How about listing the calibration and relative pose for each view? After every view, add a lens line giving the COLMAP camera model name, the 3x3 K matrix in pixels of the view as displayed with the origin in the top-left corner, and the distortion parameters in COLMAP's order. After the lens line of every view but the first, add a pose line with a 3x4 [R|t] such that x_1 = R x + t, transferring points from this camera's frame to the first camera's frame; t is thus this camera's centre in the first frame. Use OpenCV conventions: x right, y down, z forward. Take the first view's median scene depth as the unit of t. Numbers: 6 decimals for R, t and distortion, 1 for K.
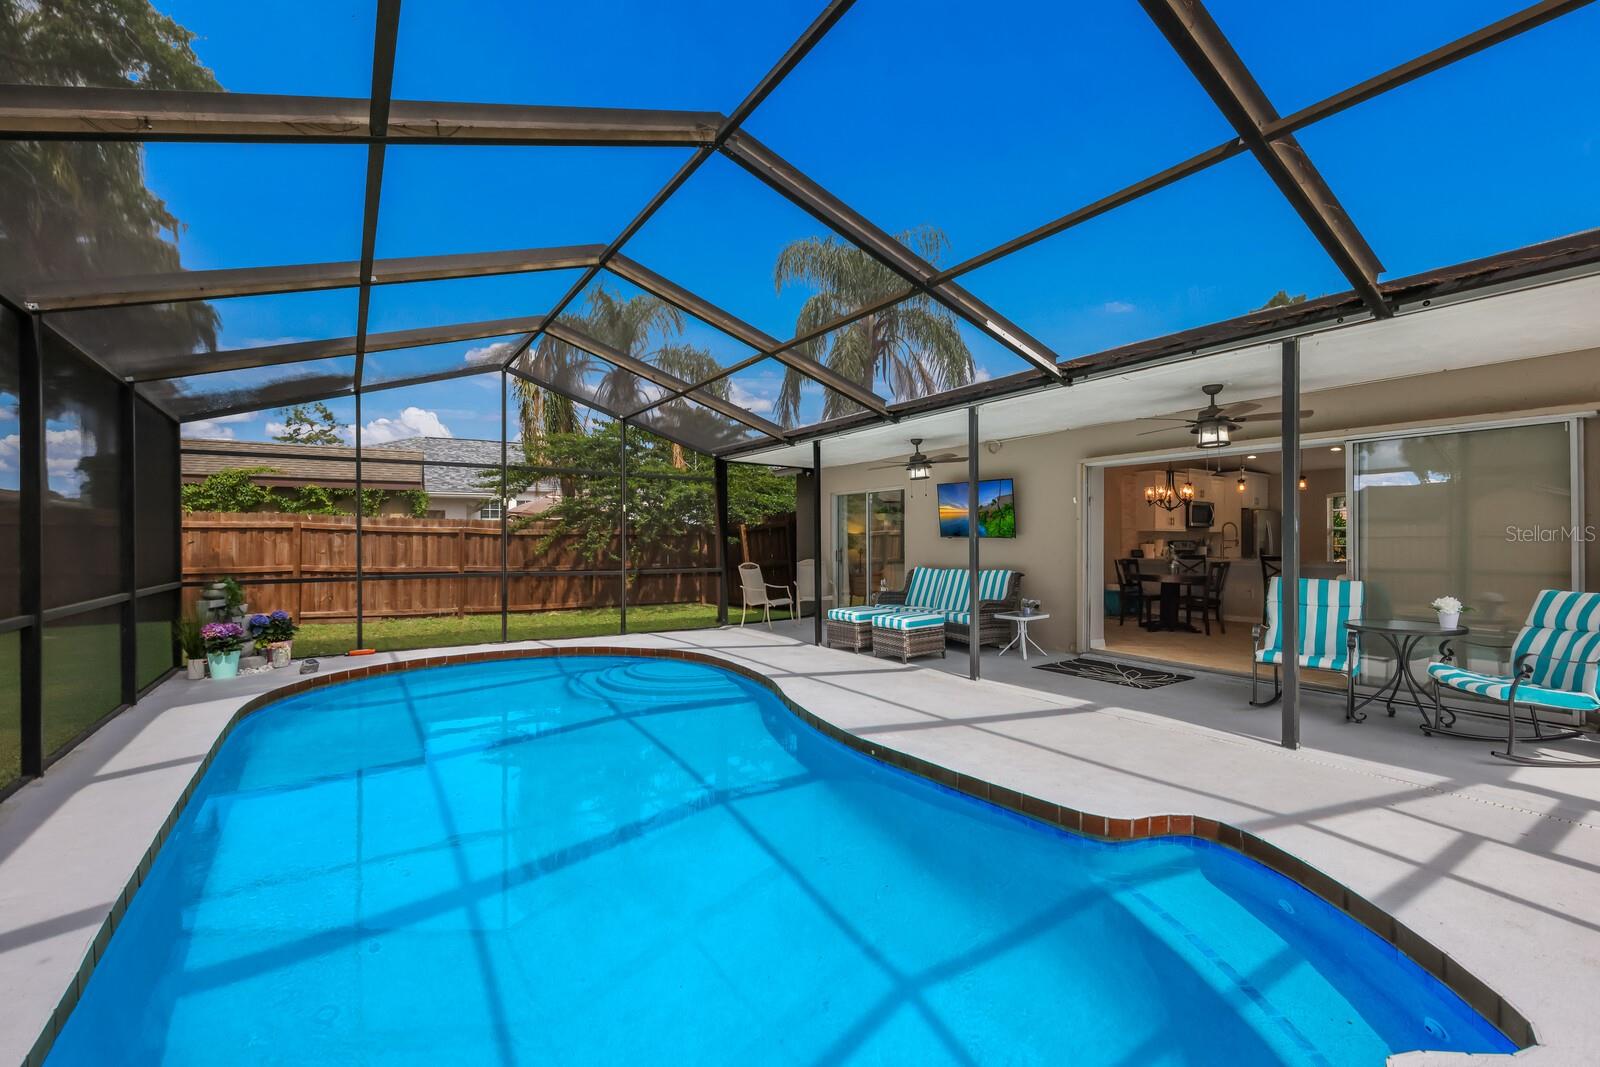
lens RADIAL K [[699.4, 0, 799.9], [0, 699.4, 537.9], [0, 0, 1]] dist [-0.001237, -0.000088]
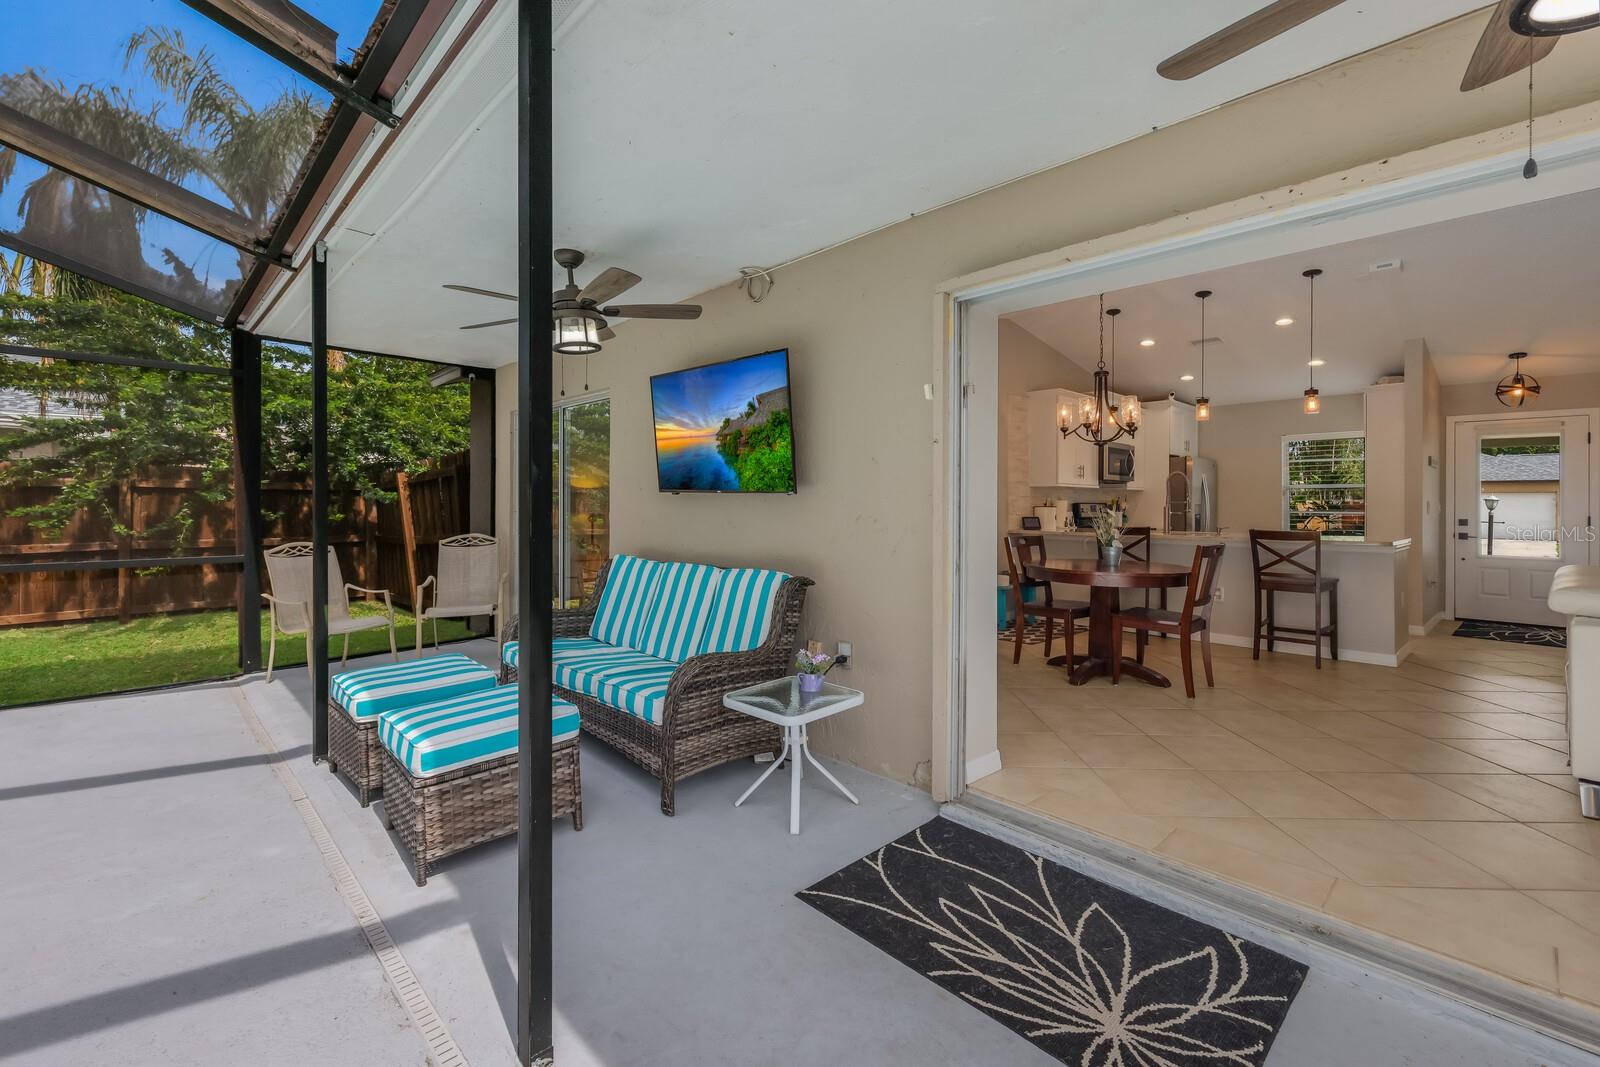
lens RADIAL K [[695.9, 0, 800.6], [0, 695.9, 498.4], [0, 0, 1]] dist [0.001889, 0.000042]
pose [[0.984391, 0.005047, 0.175923, 0.231772], [-0.005075, 0.999987, -0.000291, 0.002900], [-0.175922, -0.000607, 0.984404, 0.574427]]
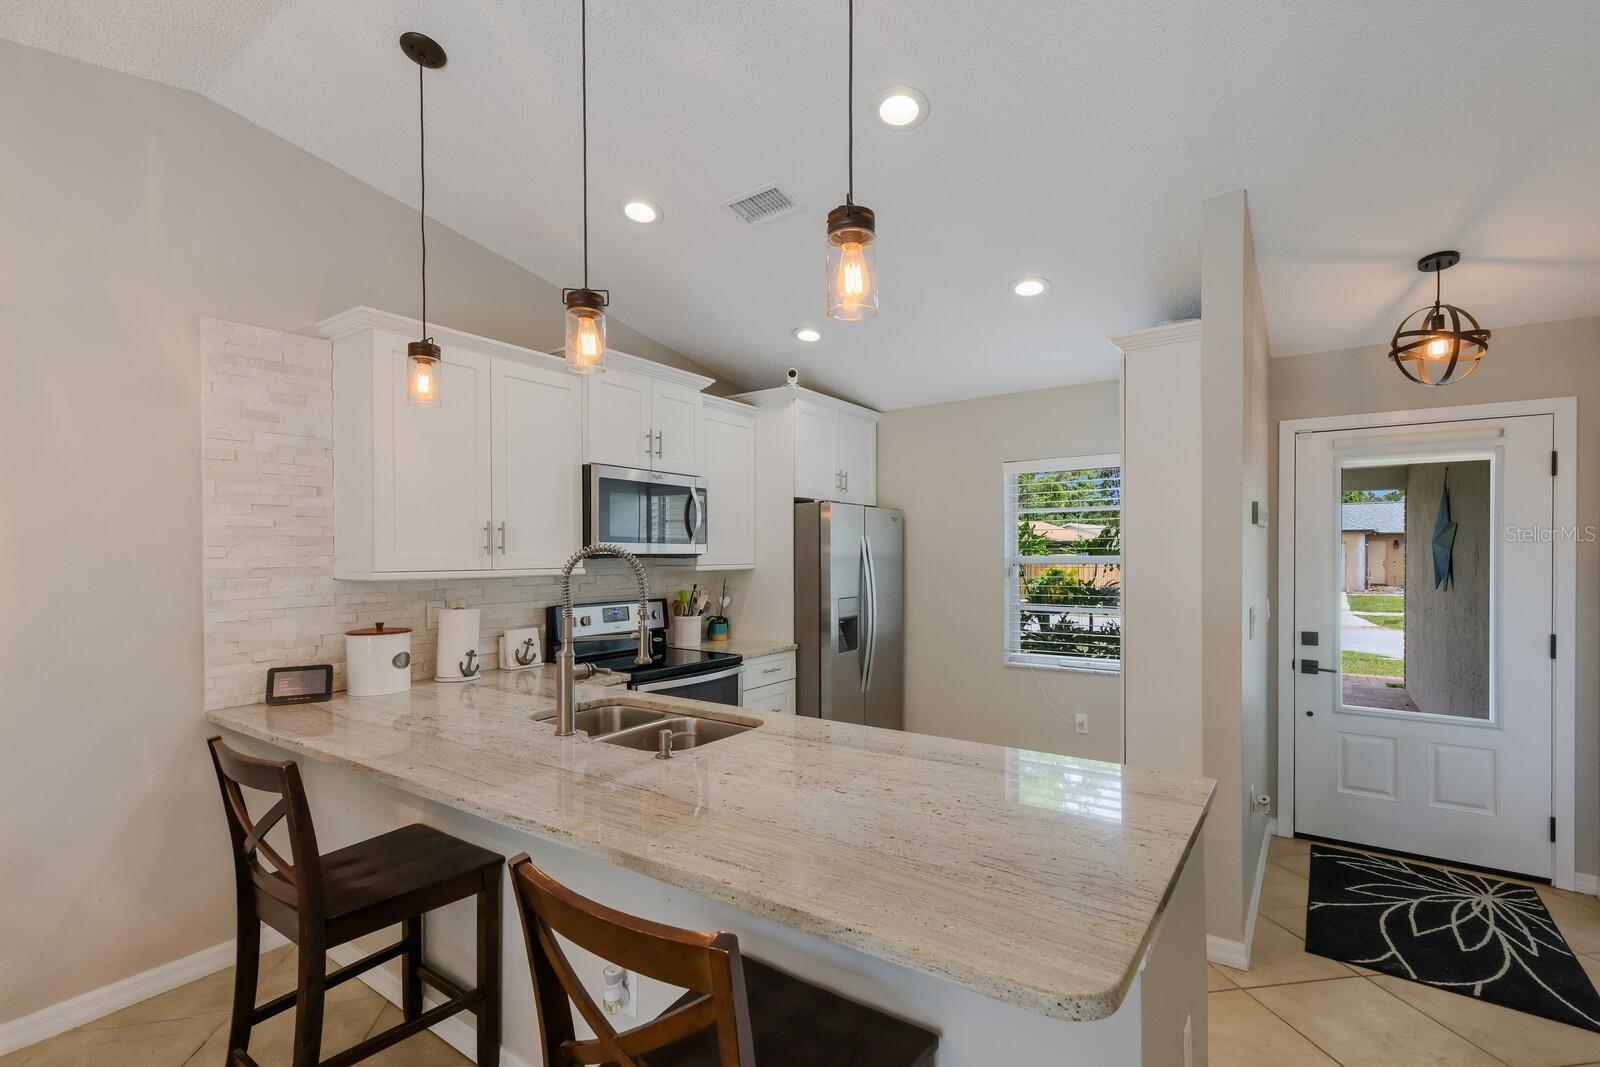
lens RADIAL K [[730.5, 0, 799.3], [0, 730.5, 556.4], [0, 0, 1]] dist [0.007453, -0.000062]
pose [[0.929853, -0.007077, 0.367863, 0.727594], [0.003016, 0.999928, 0.011615, -0.026560], [-0.367919, -0.009691, 0.929807, 0.970326]]
